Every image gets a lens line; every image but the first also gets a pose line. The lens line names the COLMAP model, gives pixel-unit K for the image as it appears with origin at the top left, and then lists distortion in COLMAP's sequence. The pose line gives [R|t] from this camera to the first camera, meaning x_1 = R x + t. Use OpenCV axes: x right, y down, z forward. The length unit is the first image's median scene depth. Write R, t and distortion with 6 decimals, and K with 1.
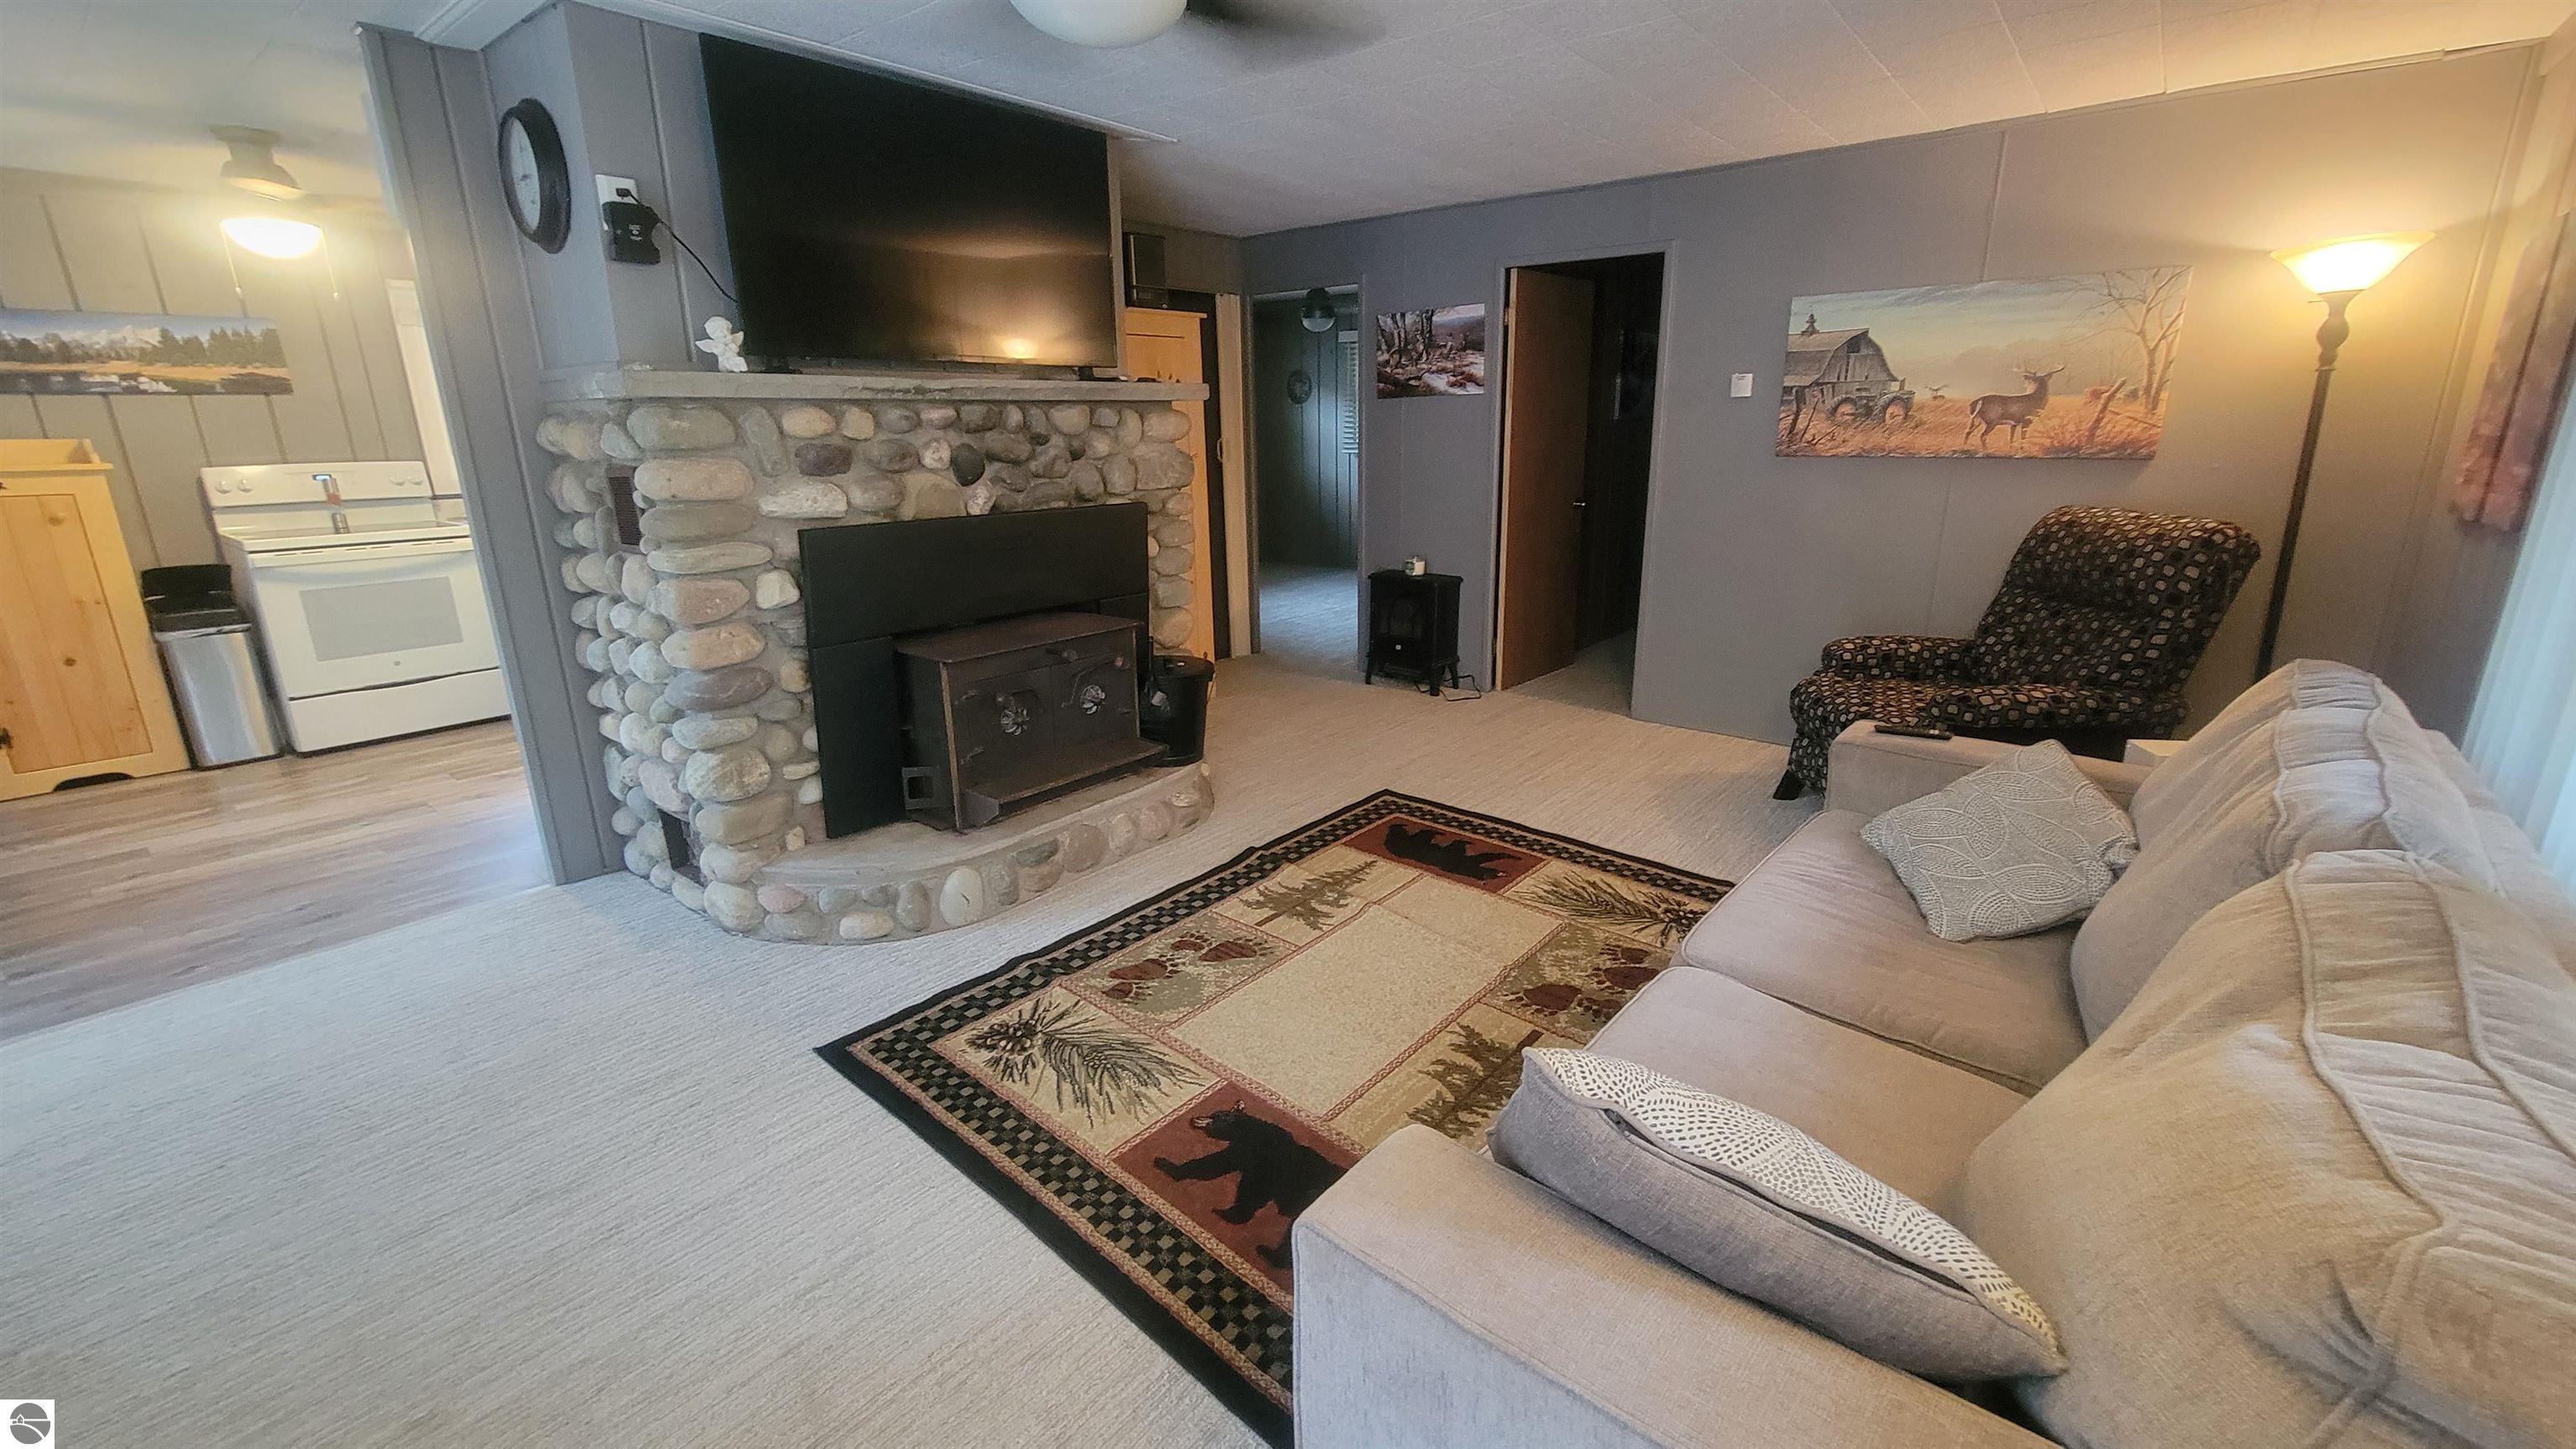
lens RADIAL K [[1058.5, 0, 1292.5], [0, 1058.5, 723.7], [0, 0, 1]] dist [0.003318, -0.000010]
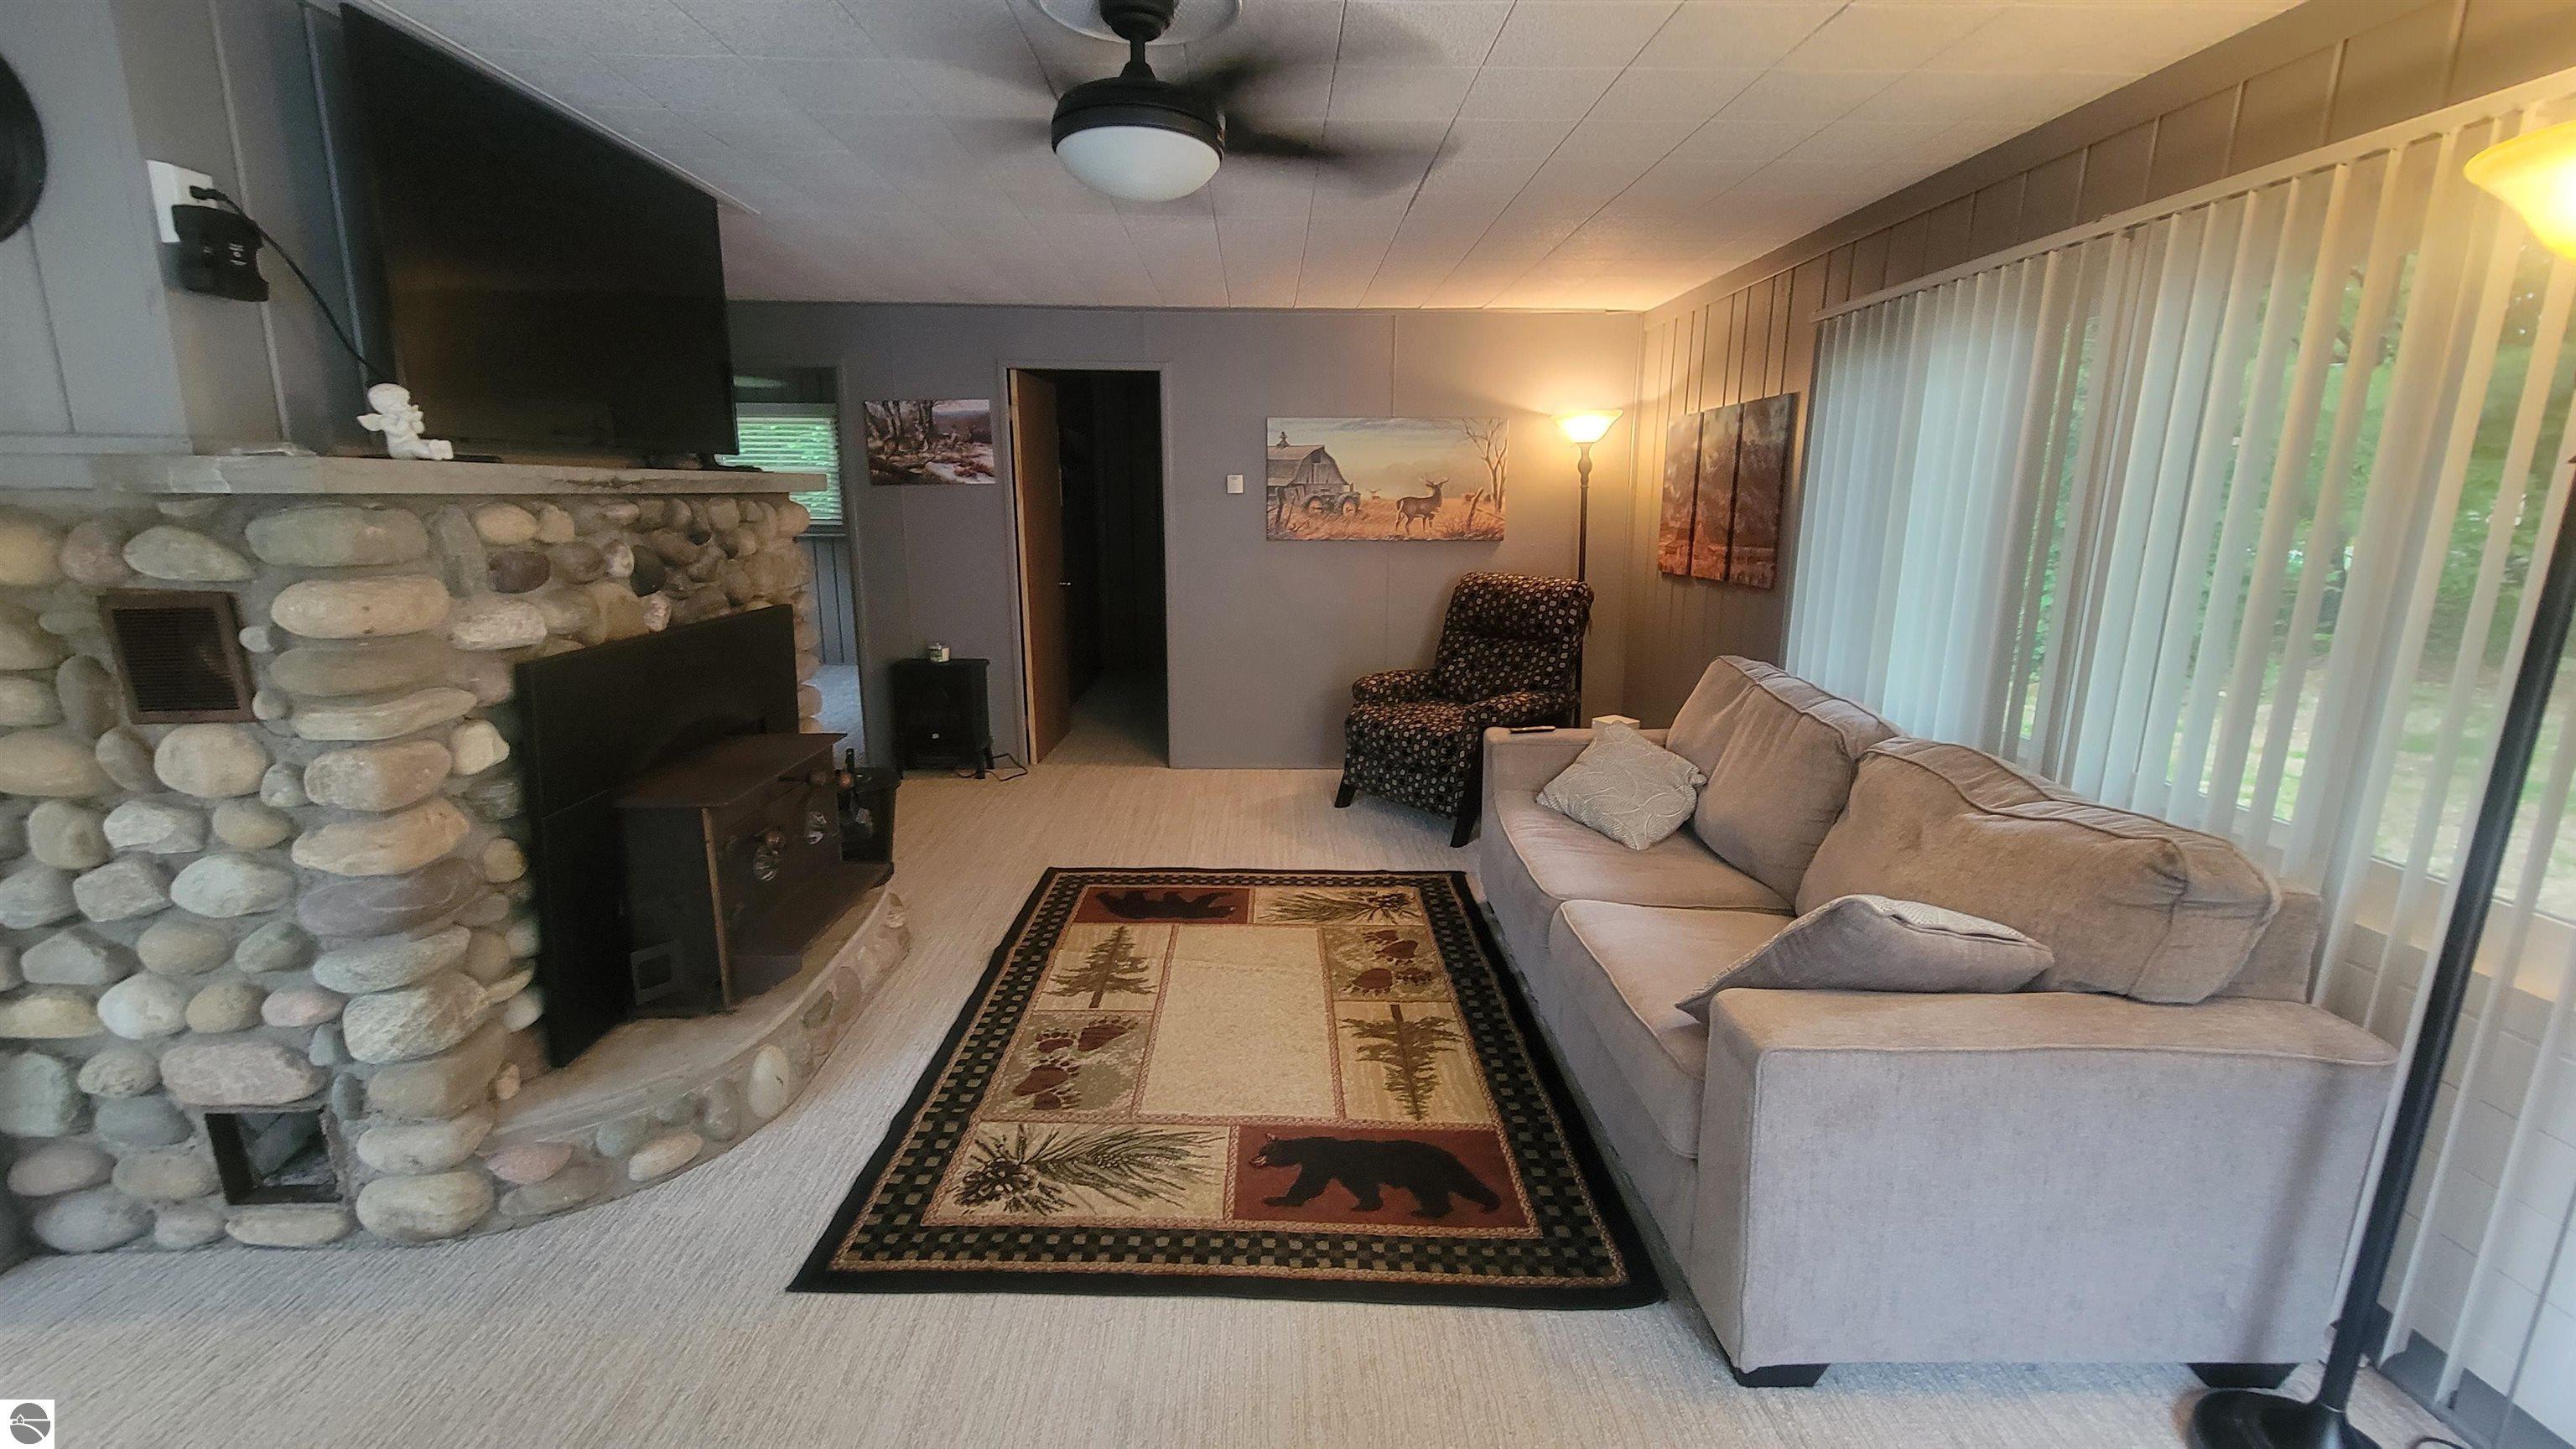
lens RADIAL K [[1058.5, 0, 1301.9], [0, 1058.5, 729.1], [0, 0, 1]] dist [0.003318, -0.000010]
pose [[0.752775, -0.130178, 0.645278, -0.515463], [0.169454, 0.985537, 0.001138, -0.041626], [-0.636093, 0.108488, 0.763947, 0.066570]]
